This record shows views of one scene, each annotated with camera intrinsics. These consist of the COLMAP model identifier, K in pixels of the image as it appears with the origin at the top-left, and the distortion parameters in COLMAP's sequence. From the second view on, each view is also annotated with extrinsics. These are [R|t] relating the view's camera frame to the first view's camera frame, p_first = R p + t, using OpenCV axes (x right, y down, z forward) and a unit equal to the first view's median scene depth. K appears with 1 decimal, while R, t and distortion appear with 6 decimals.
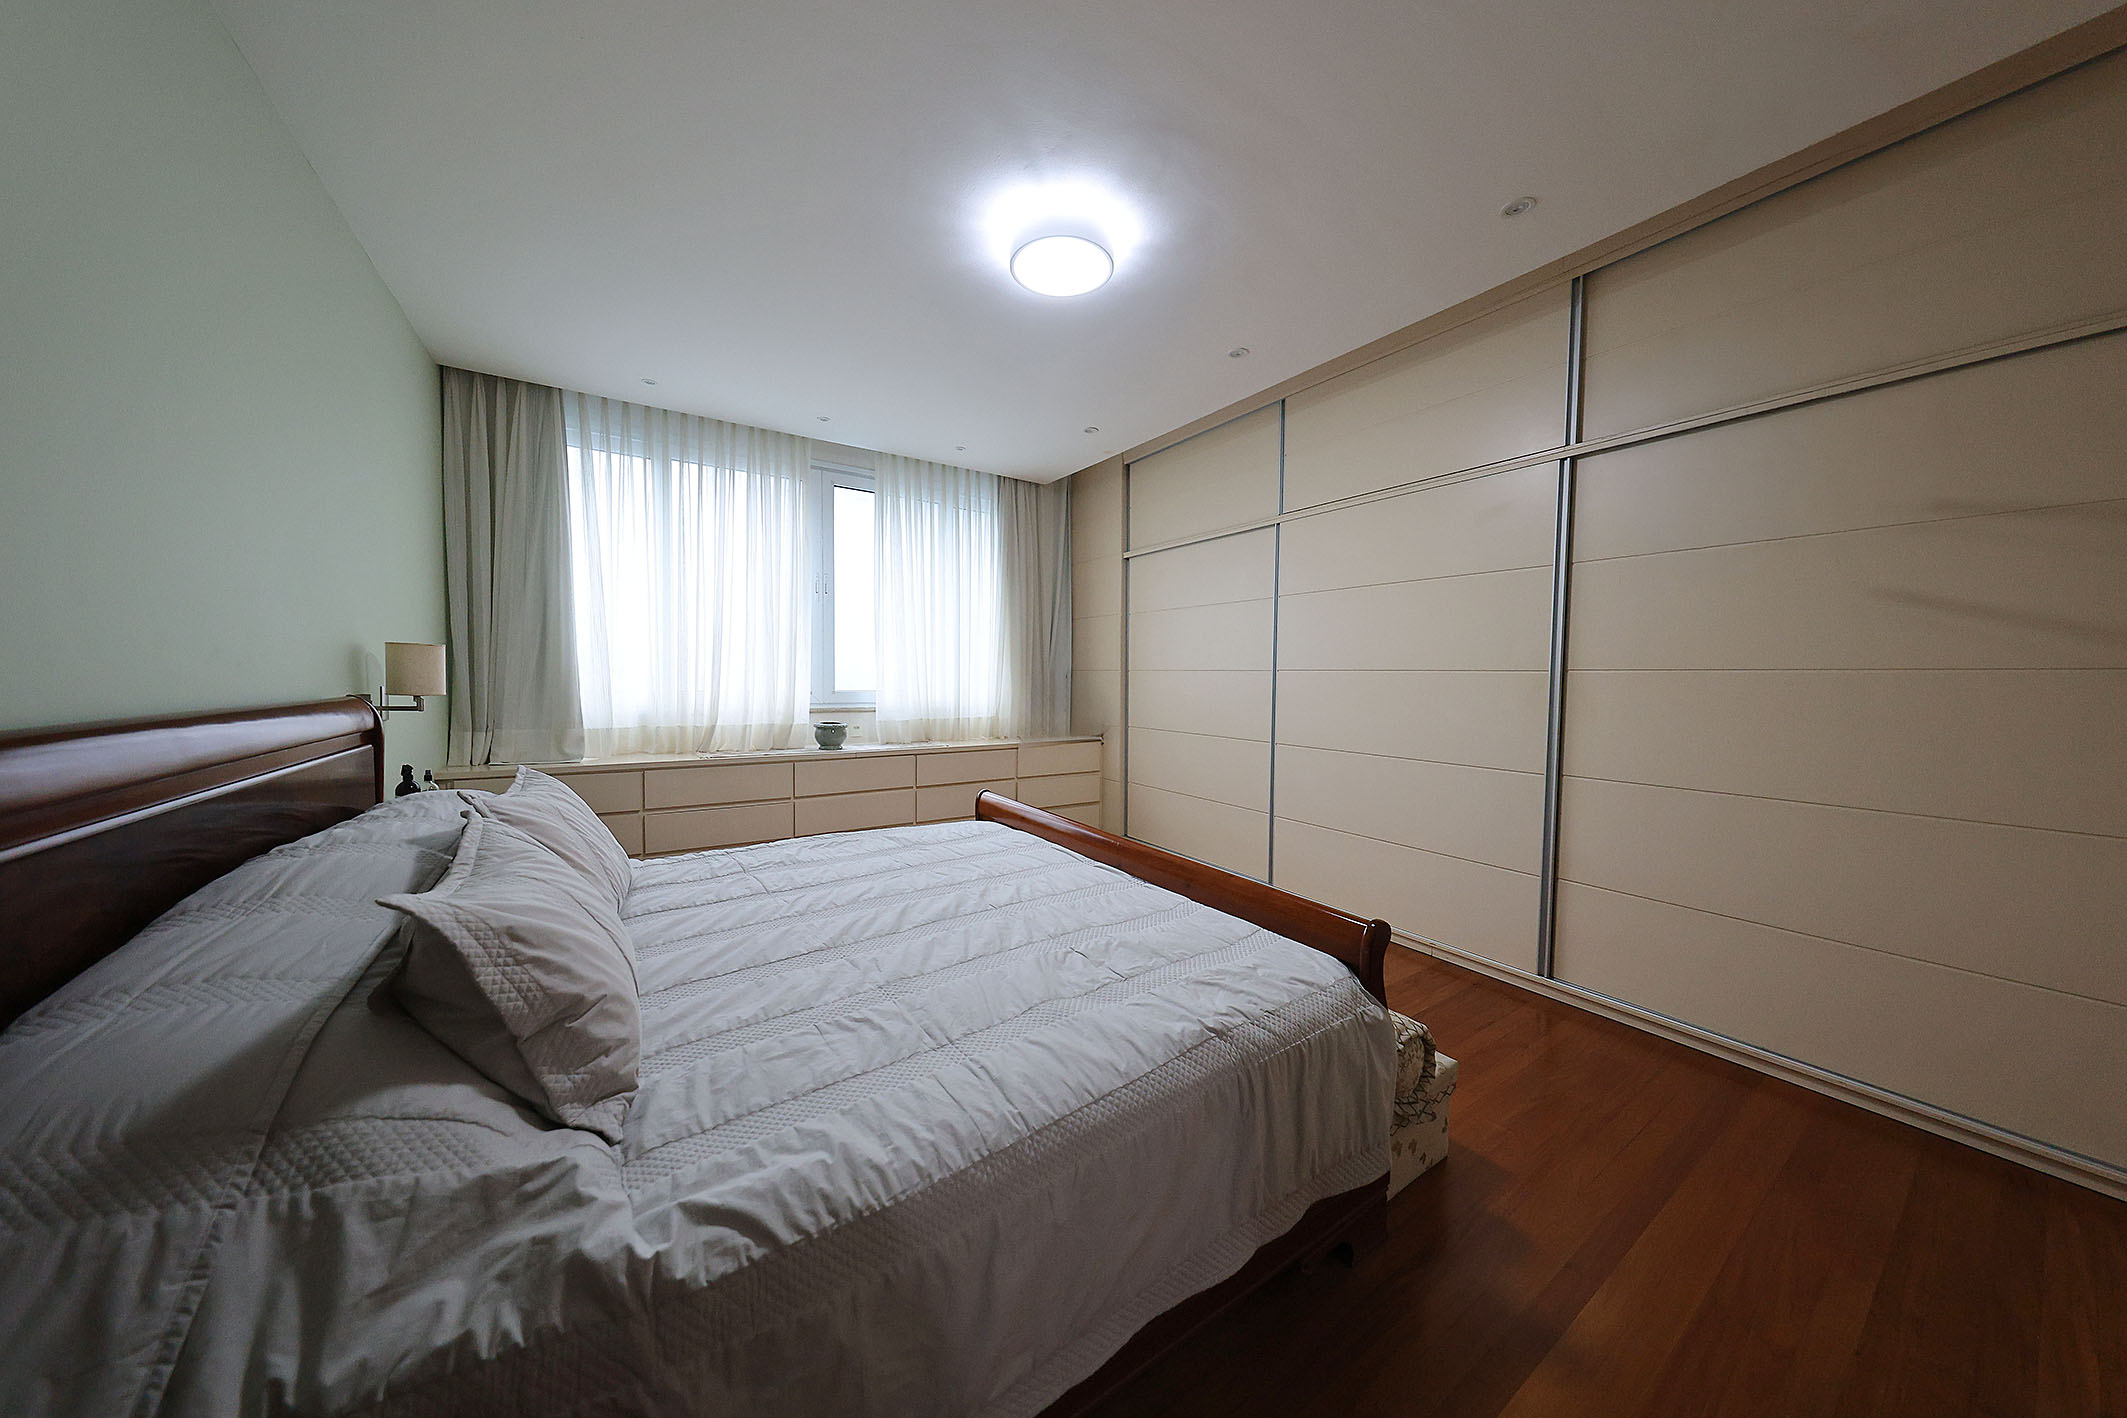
lens RADIAL K [[686.3, 0, 1042.1], [0, 686.3, 699.1], [0, 0, 1]] dist [0.003942, -0.000506]
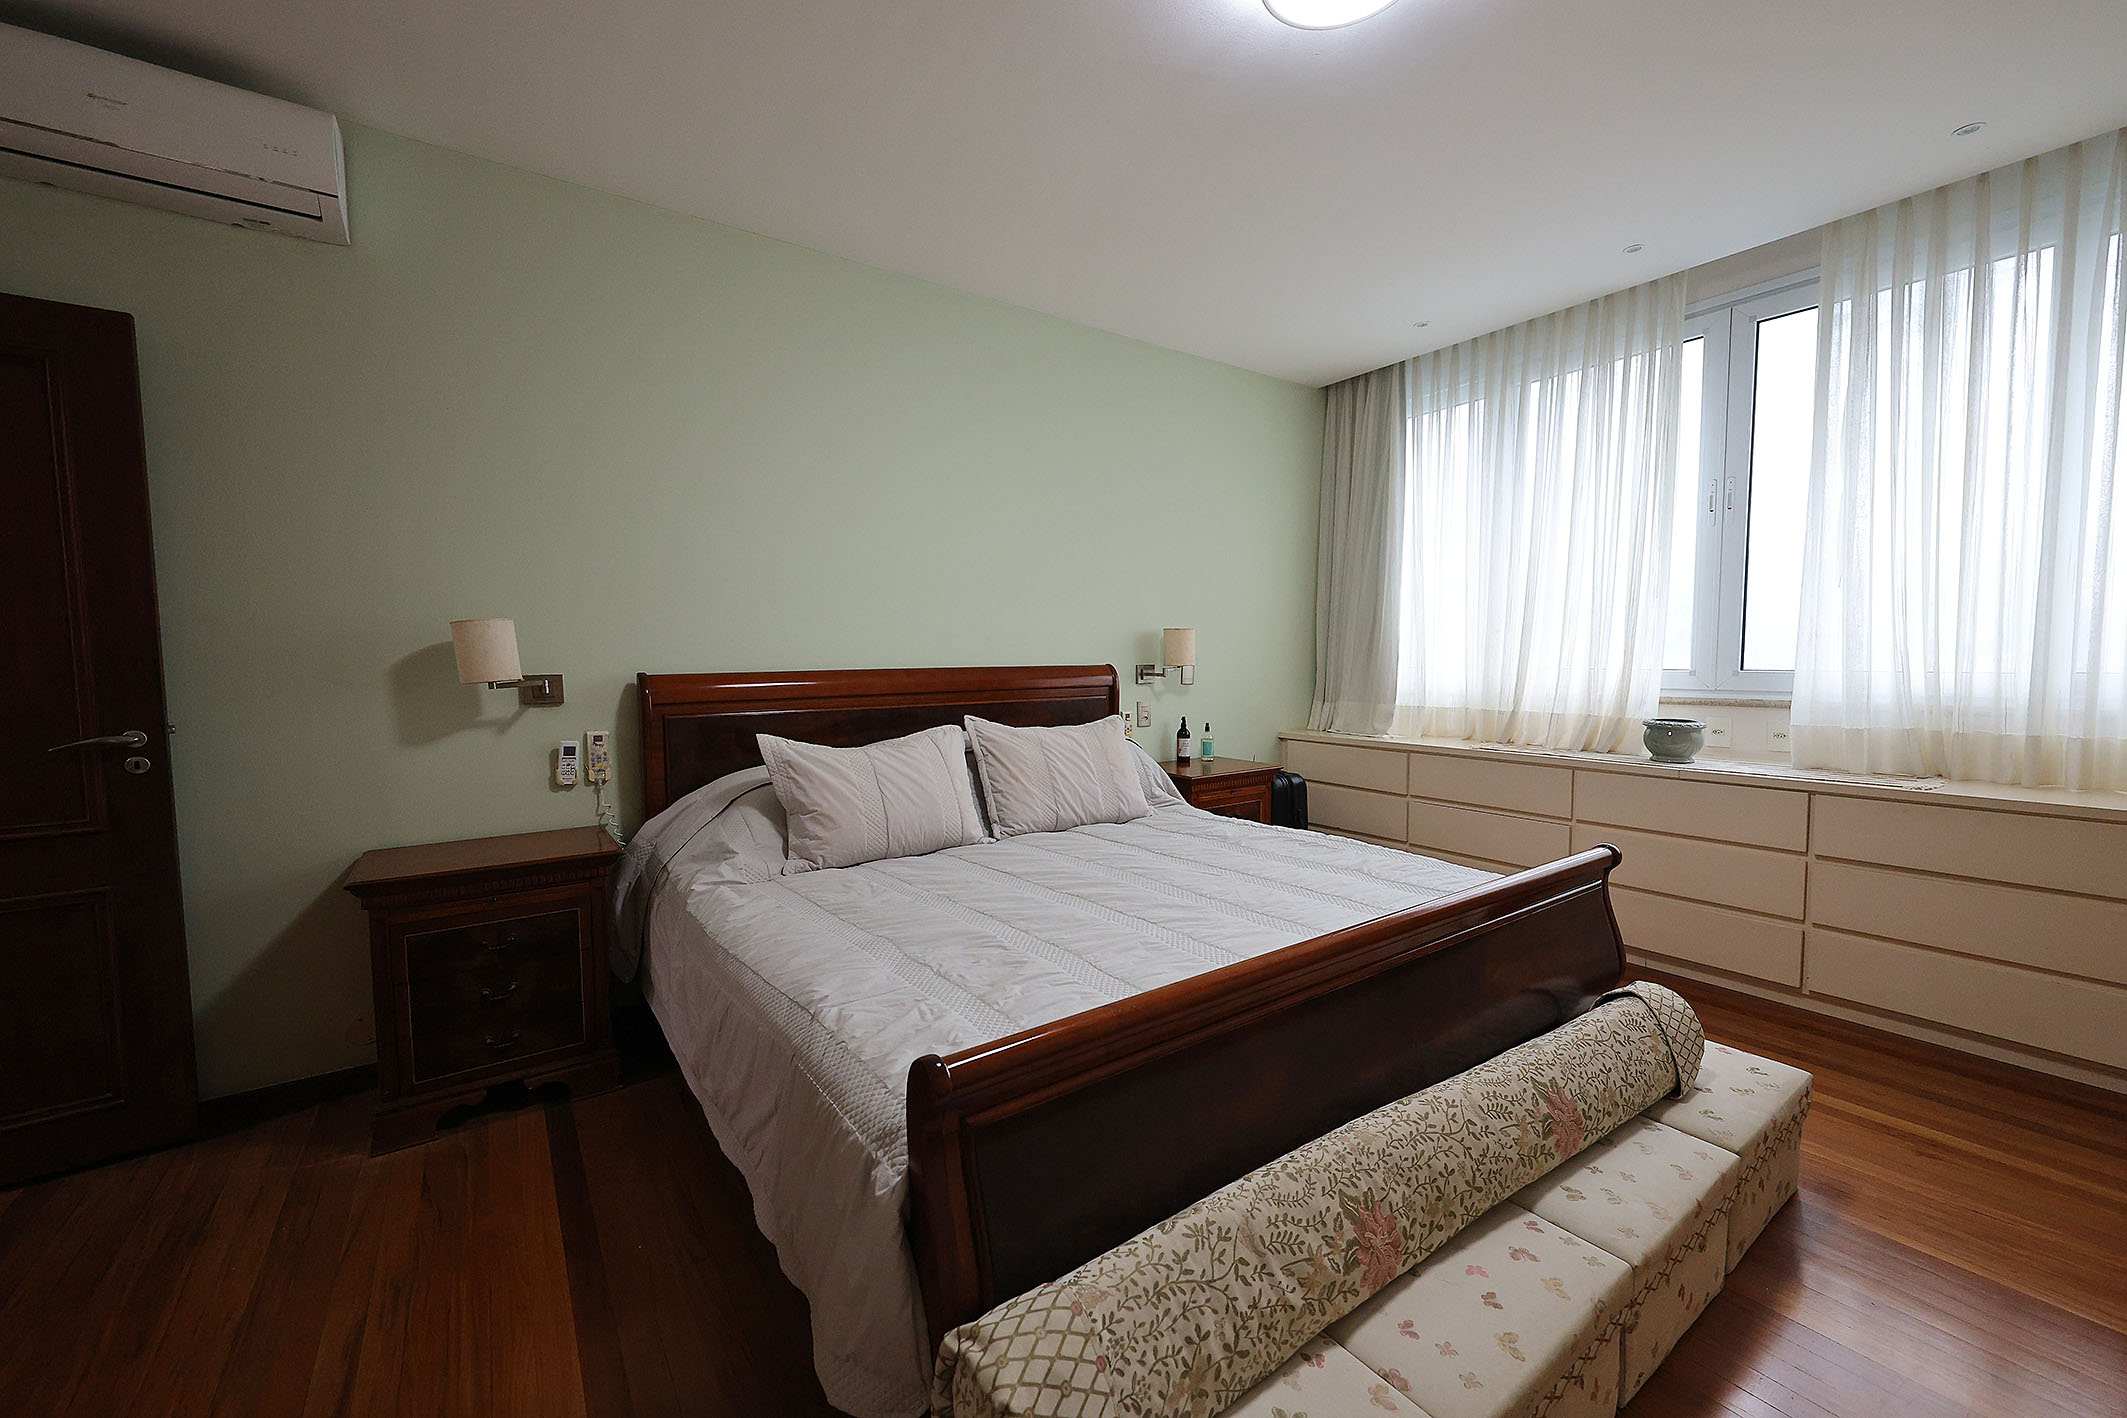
lens RADIAL K [[836.0, 0, 1050.9], [0, 836.0, 699.5], [0, 0, 1]] dist [0.008981, 0.000250]
pose [[0.035605, 0.042185, -0.998475, 0.477544], [-0.029174, 0.998727, 0.041155, 0.001063], [0.998940, 0.027664, 0.036790, 0.435779]]
